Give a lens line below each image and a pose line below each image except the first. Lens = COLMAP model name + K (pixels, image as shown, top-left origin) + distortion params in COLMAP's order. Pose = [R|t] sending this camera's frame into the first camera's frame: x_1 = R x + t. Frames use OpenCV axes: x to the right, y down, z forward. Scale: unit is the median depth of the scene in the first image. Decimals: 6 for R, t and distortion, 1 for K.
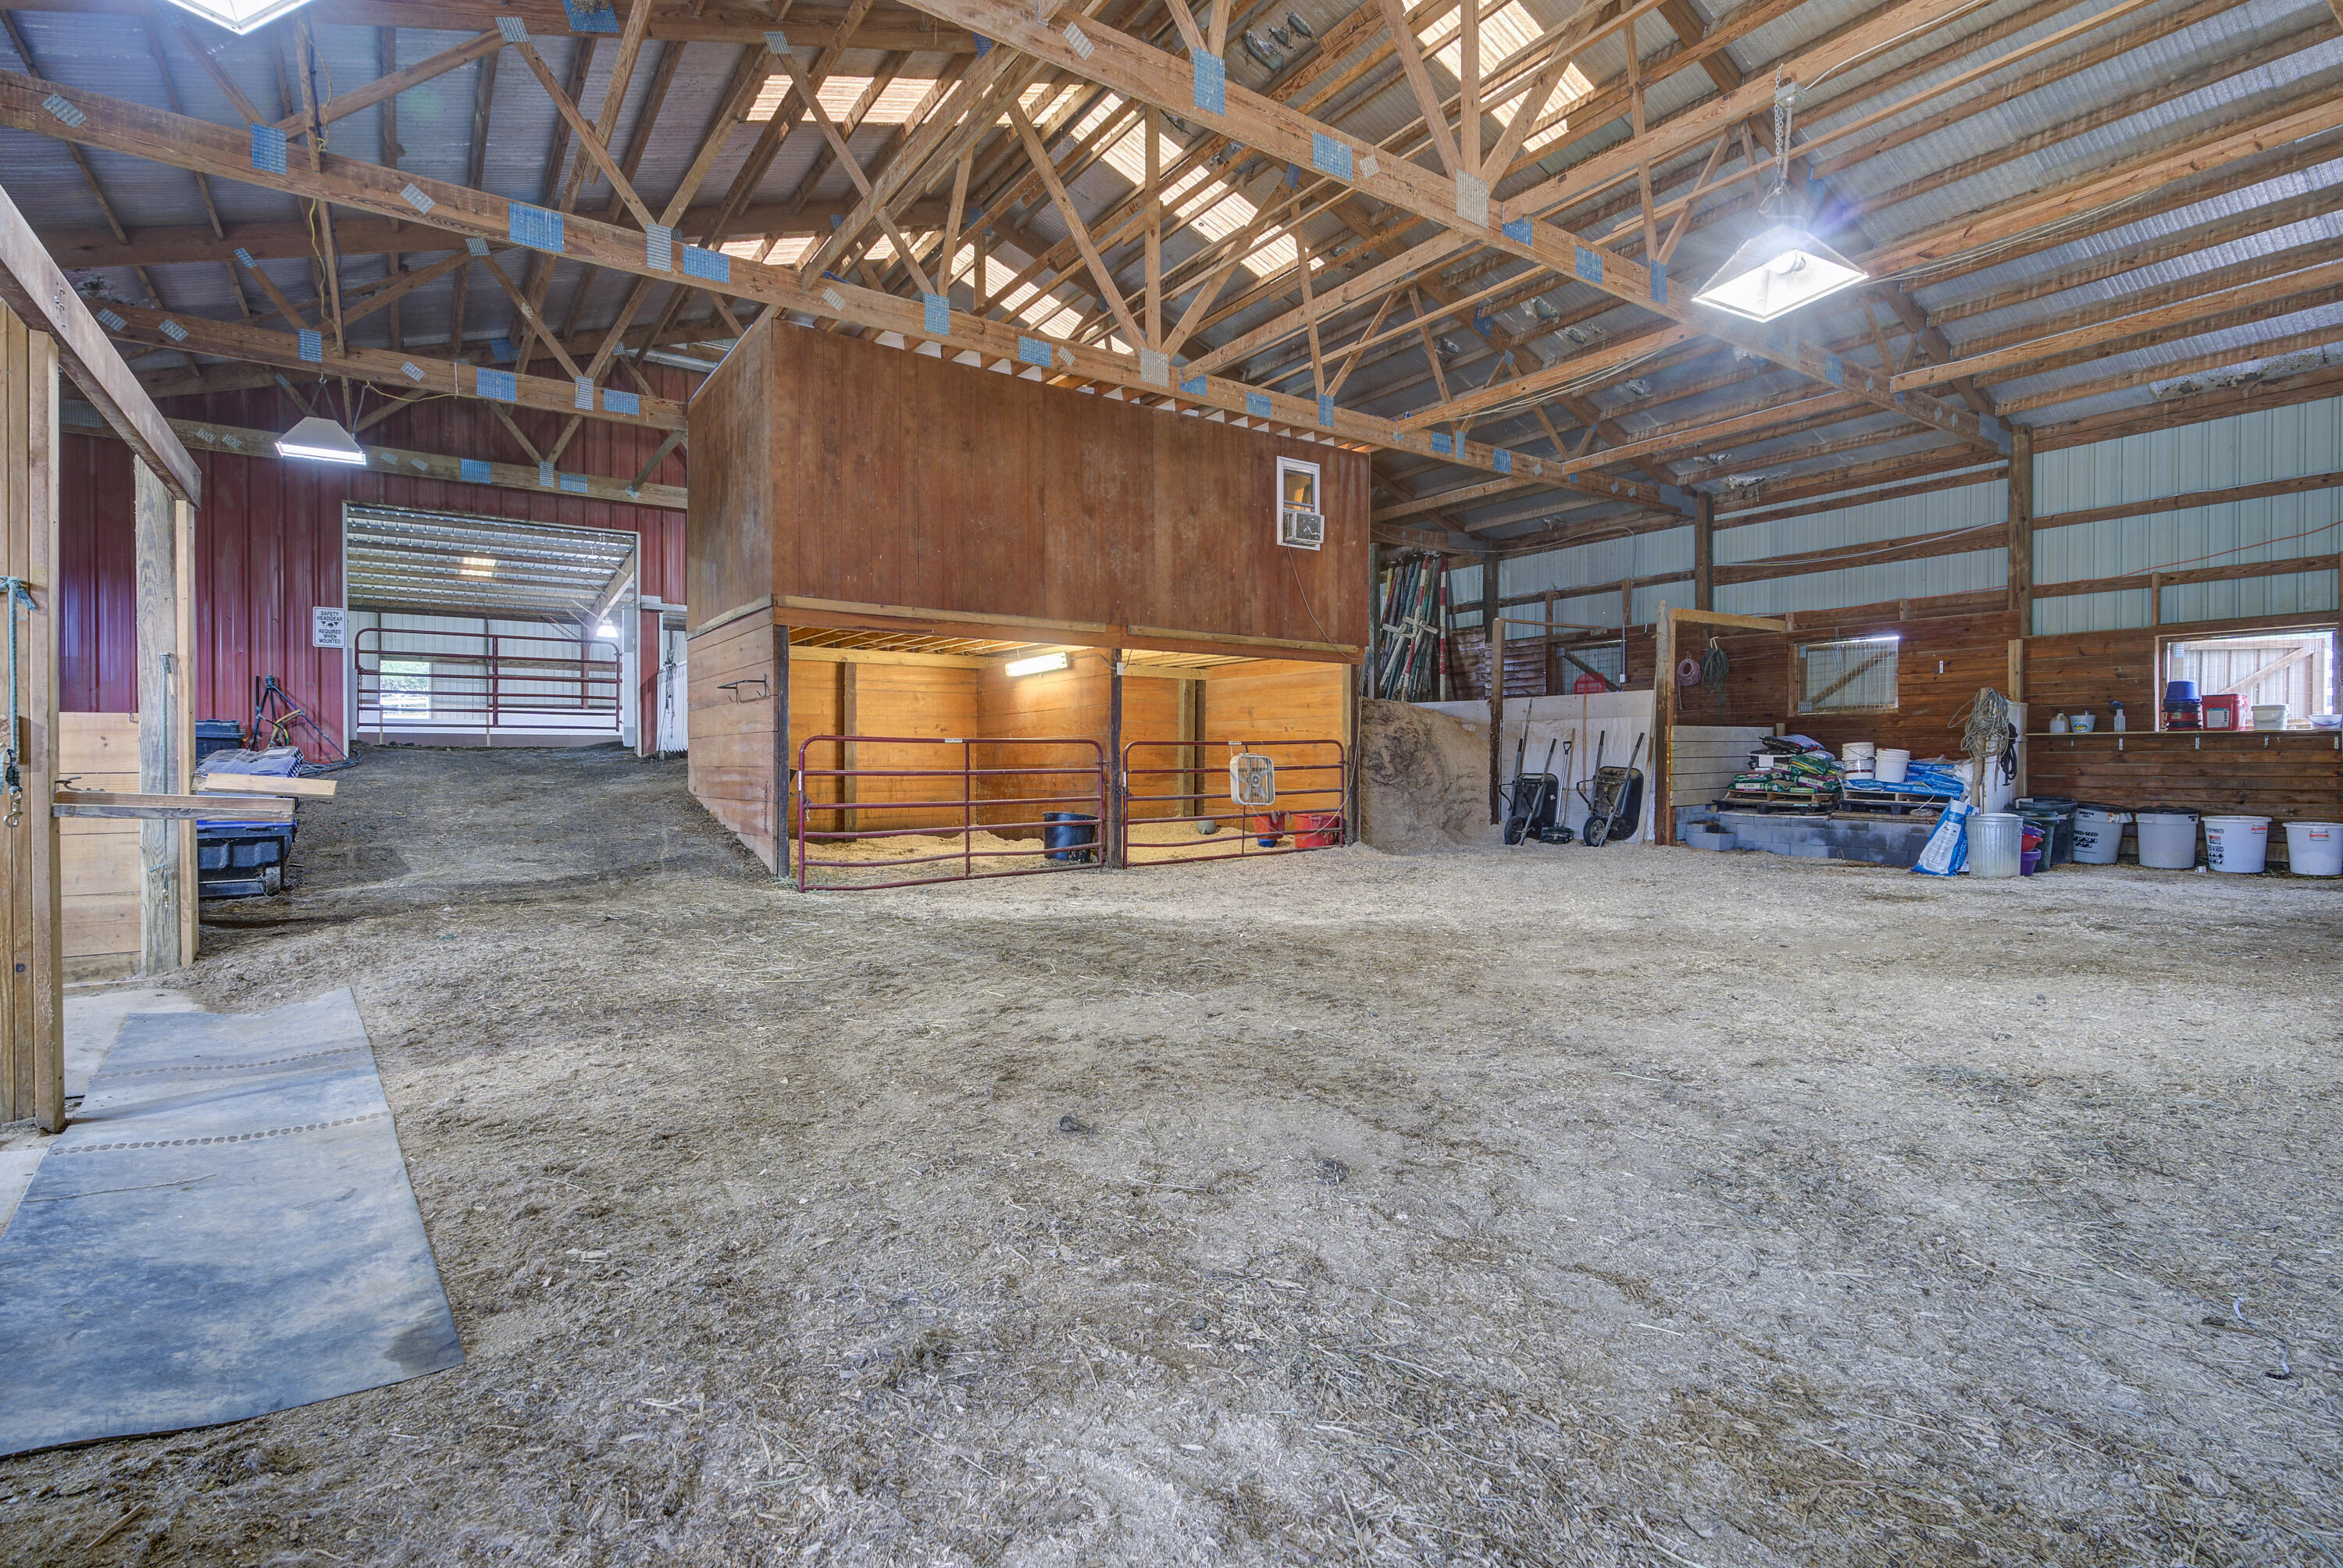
lens RADIAL K [[1135.2, 0, 1180.1], [0, 1135.2, 769.0], [0, 0, 1]] dist [-0.000011, -0.000018]
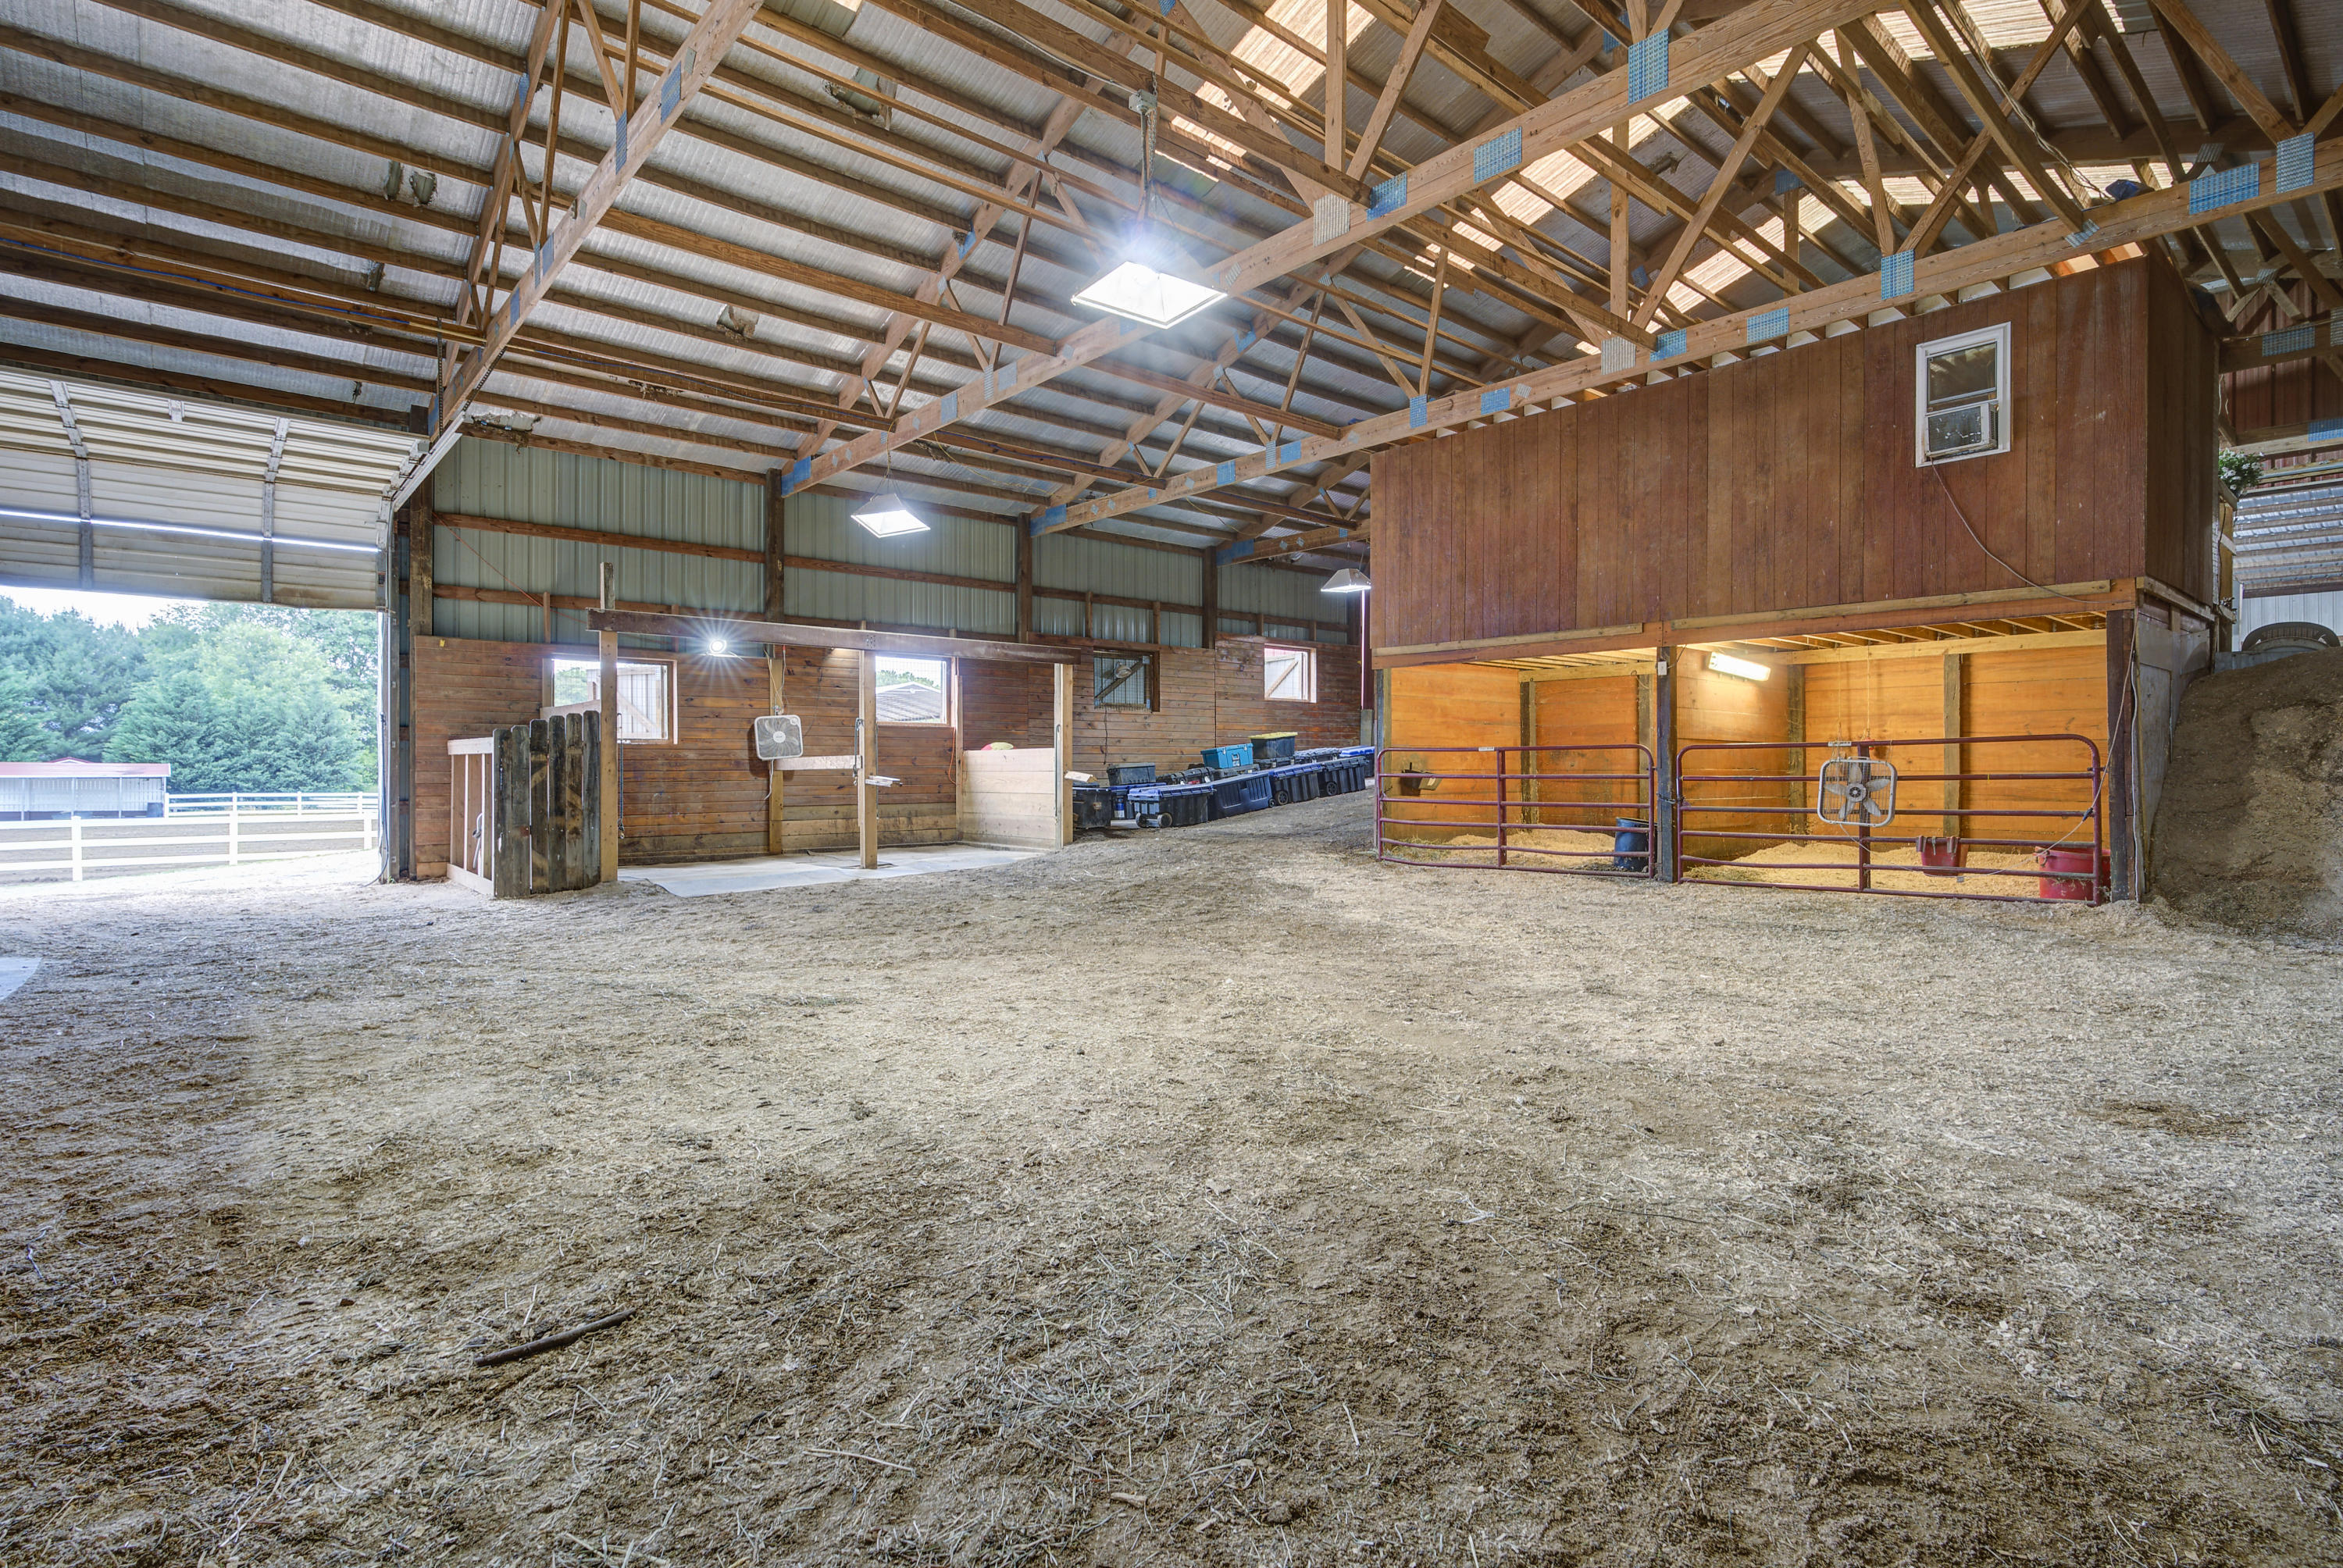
lens RADIAL K [[1135.2, 0, 1180.1], [0, 1135.2, 769.0], [0, 0, 1]] dist [-0.000011, -0.000018]
pose [[0.098722, 0.000599, -0.995115, 0.766489], [-0.008444, 0.999964, -0.000236, -0.001489], [0.995079, 0.008426, 0.098724, 0.468267]]
